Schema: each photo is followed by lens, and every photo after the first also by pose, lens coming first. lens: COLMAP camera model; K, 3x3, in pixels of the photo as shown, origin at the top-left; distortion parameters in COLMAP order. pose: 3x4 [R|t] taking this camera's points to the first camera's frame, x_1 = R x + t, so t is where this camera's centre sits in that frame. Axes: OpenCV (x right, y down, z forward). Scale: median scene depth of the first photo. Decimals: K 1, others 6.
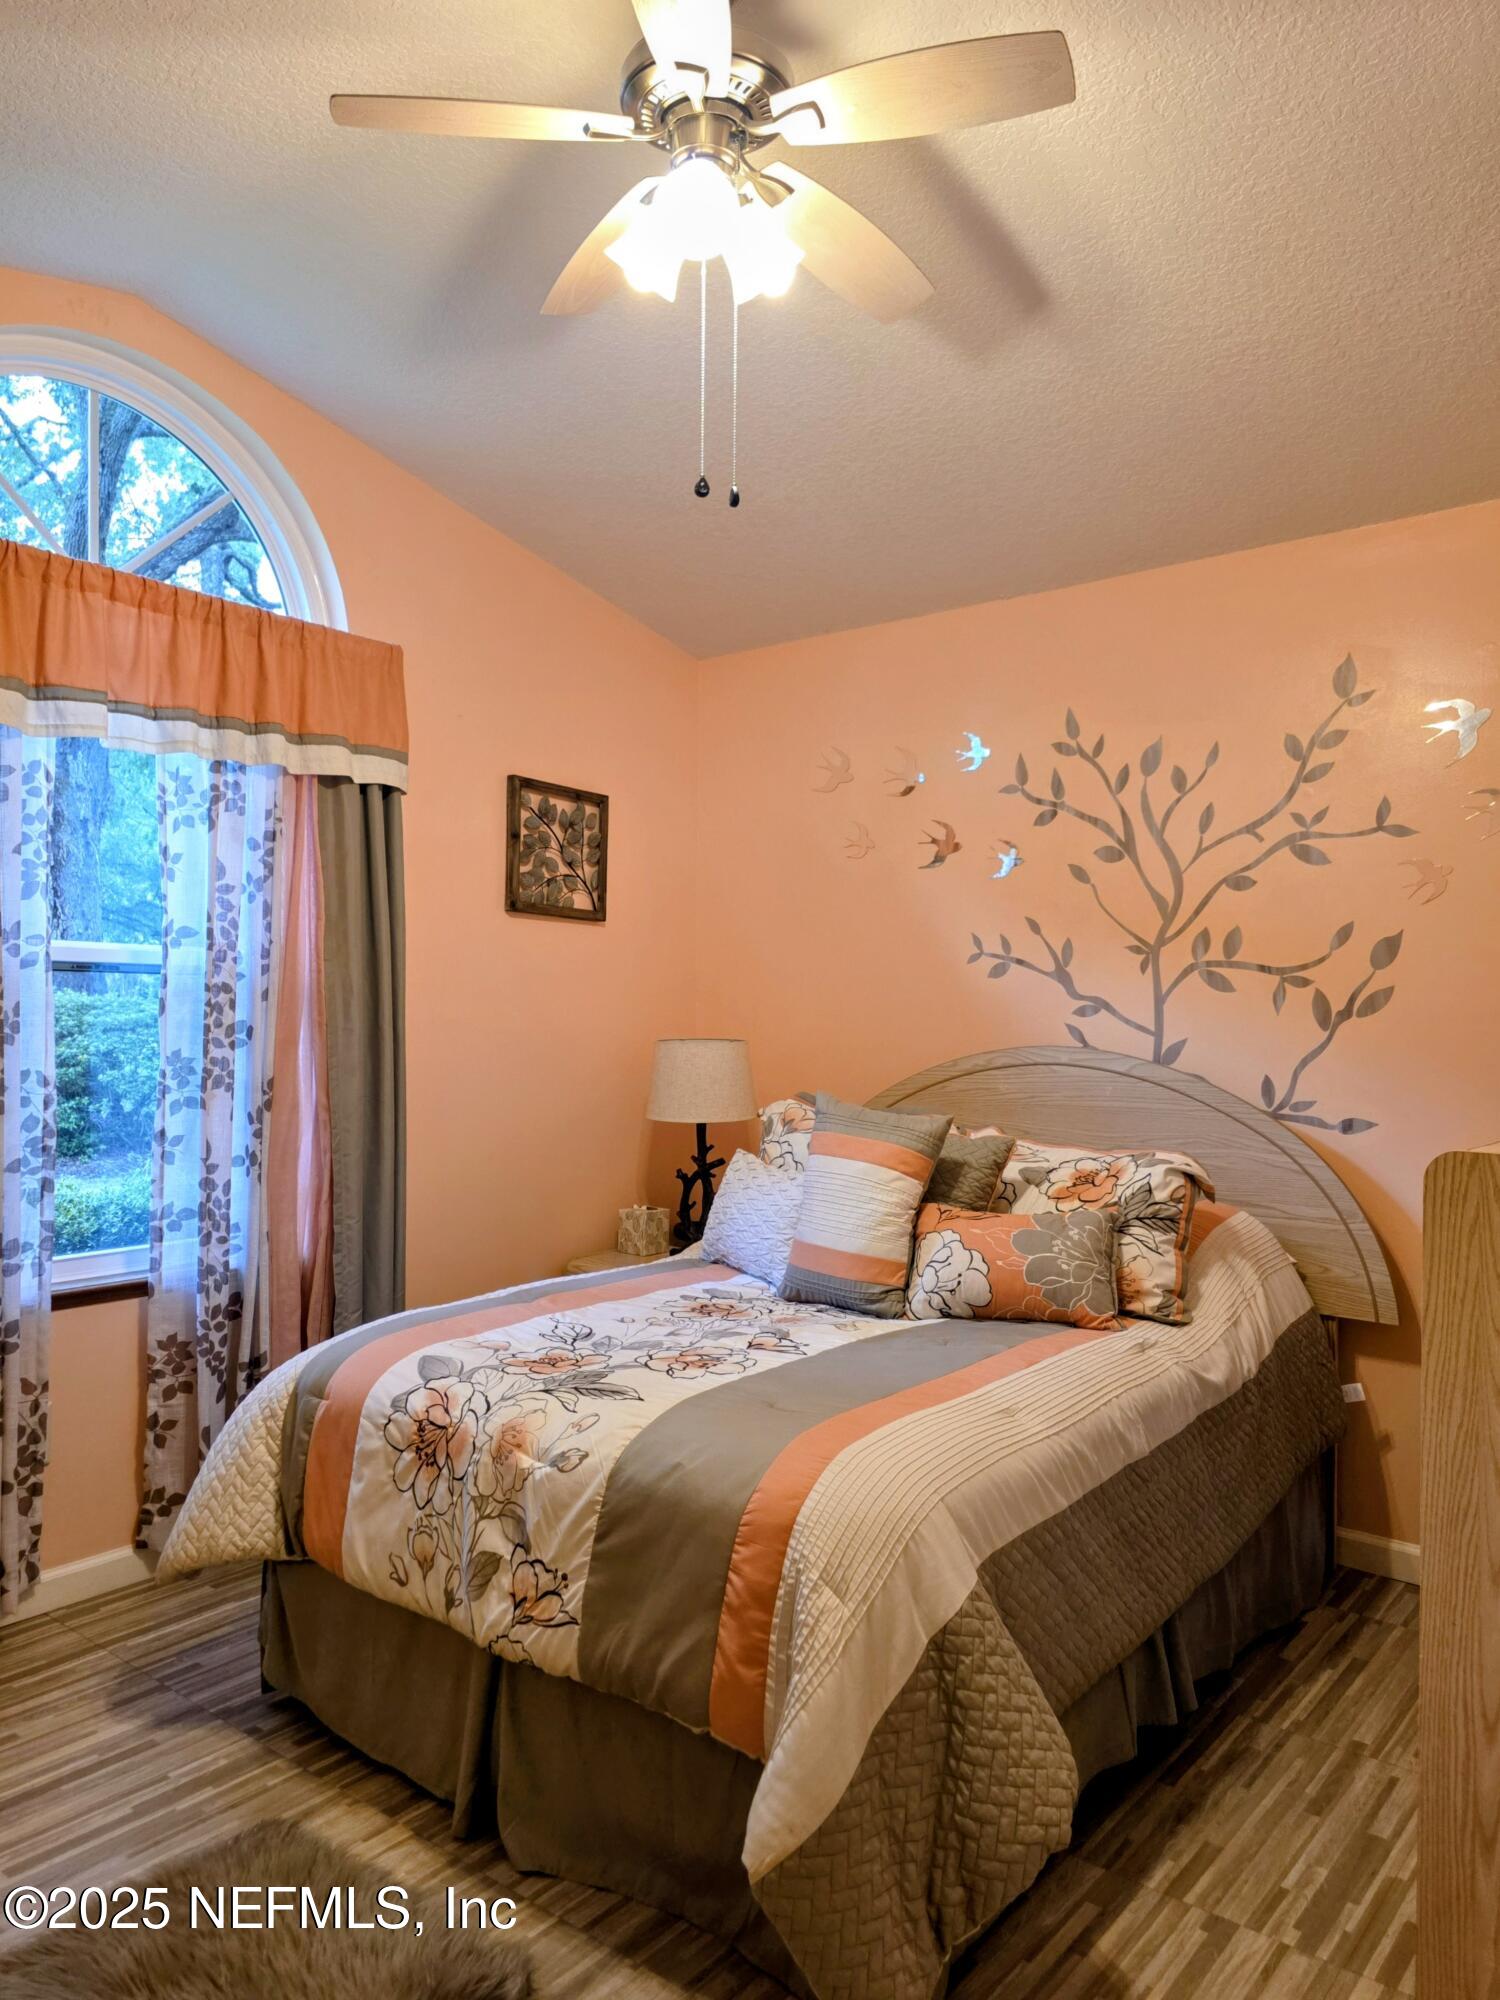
lens RADIAL K [[1363.0, 0, 724.3], [0, 1363.0, 1004.3], [0, 0, 1]] dist [0.087834, -0.119018]
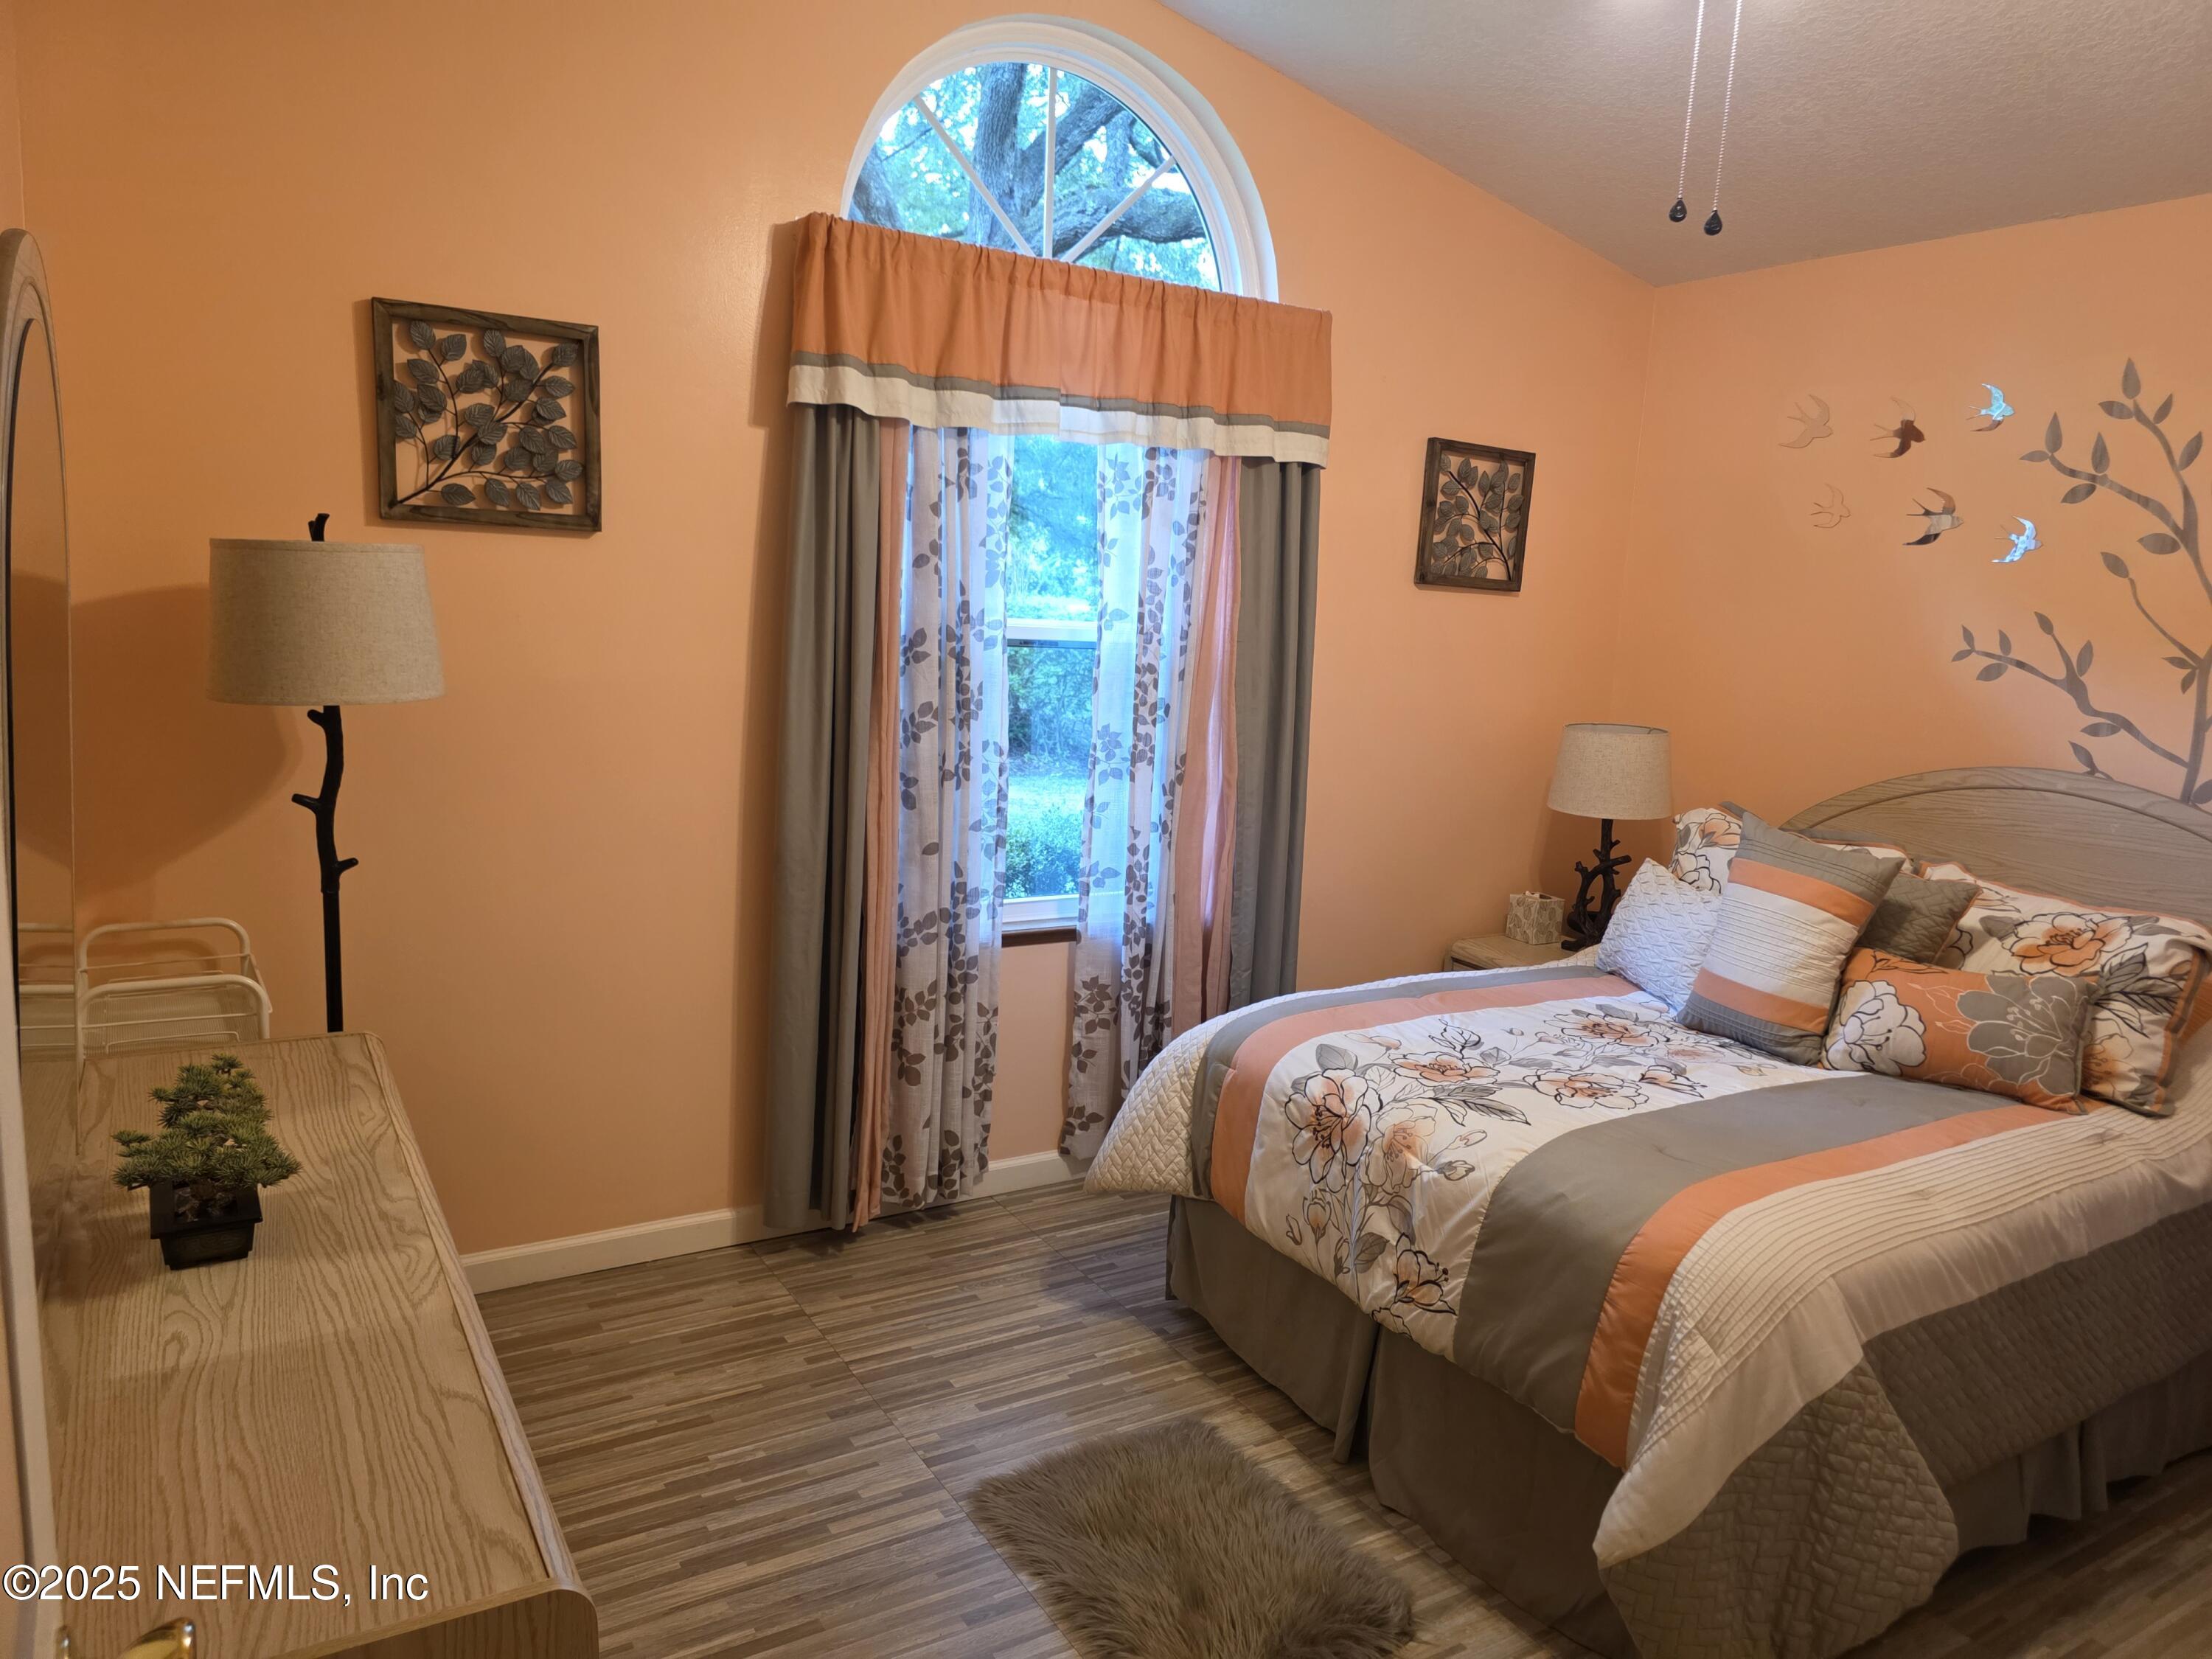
lens RADIAL K [[1473.3, 0, 1102.1], [0, 1473.3, 828.5], [0, 0, 1]] dist [0.045918, -0.046772]
pose [[0.940182, 0.090008, -0.328568, -0.011715], [-0.035766, 0.985215, 0.167547, -0.087217], [0.338791, -0.145773, 0.929501, -0.101600]]
